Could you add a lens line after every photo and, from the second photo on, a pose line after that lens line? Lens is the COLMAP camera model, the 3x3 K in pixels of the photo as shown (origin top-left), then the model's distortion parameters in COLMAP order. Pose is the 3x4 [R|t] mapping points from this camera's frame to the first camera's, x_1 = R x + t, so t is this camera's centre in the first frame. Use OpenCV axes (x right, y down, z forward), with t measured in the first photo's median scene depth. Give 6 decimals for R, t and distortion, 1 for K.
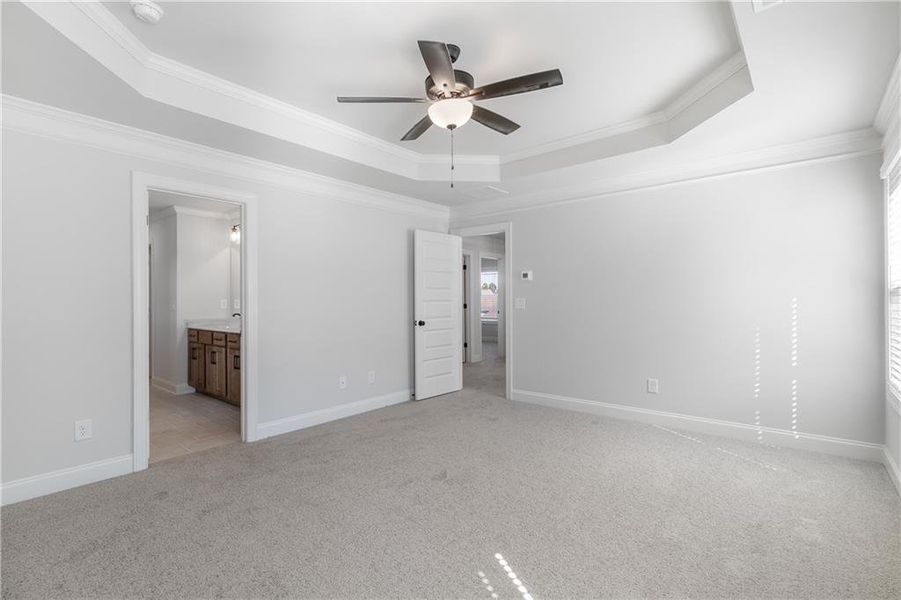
lens RADIAL K [[421.0, 0, 450.5], [0, 421.0, 300.0], [0, 0, 1]] dist [0.001851, -0.000205]
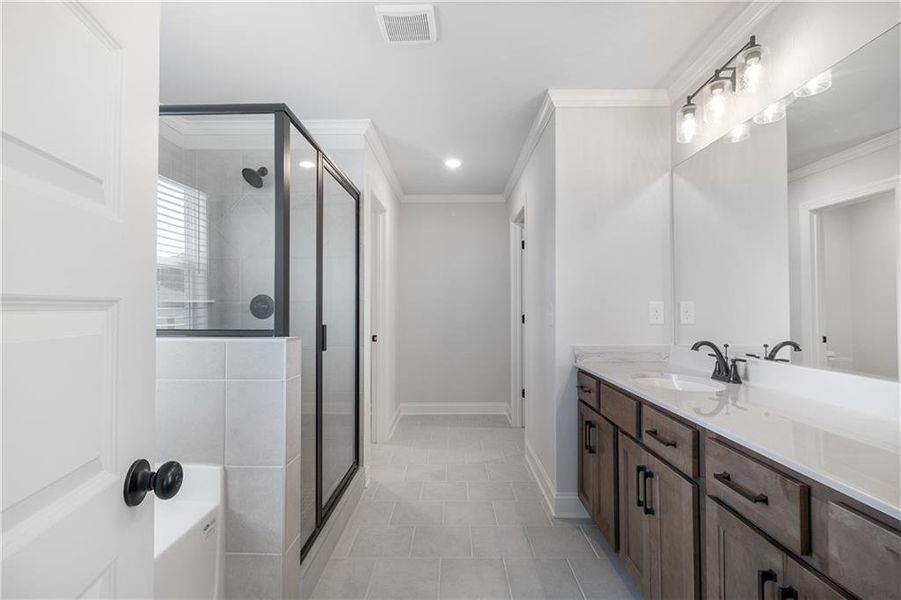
lens RADIAL K [[421.0, 0, 450.5], [0, 421.0, 300.0], [0, 0, 1]] dist [0.001851, -0.000205]
pose [[0.635592, -0.008306, -0.771980, -0.381525], [0.000746, 0.999948, -0.010145, 0.001426], [0.772025, 0.005872, 0.635566, 0.639942]]
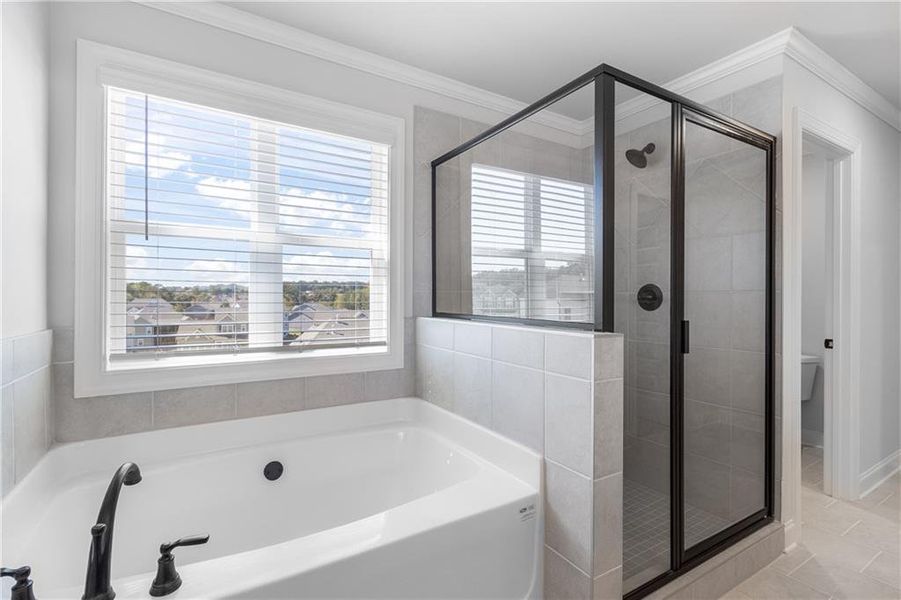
lens RADIAL K [[421.0, 0, 450.5], [0, 421.0, 300.0], [0, 0, 1]] dist [0.001851, -0.000205]
pose [[-0.316264, 0.010515, -0.948613, -0.424755], [0.002651, 0.999944, 0.010200, 0.001085], [0.948668, 0.000711, -0.316274, 0.781172]]
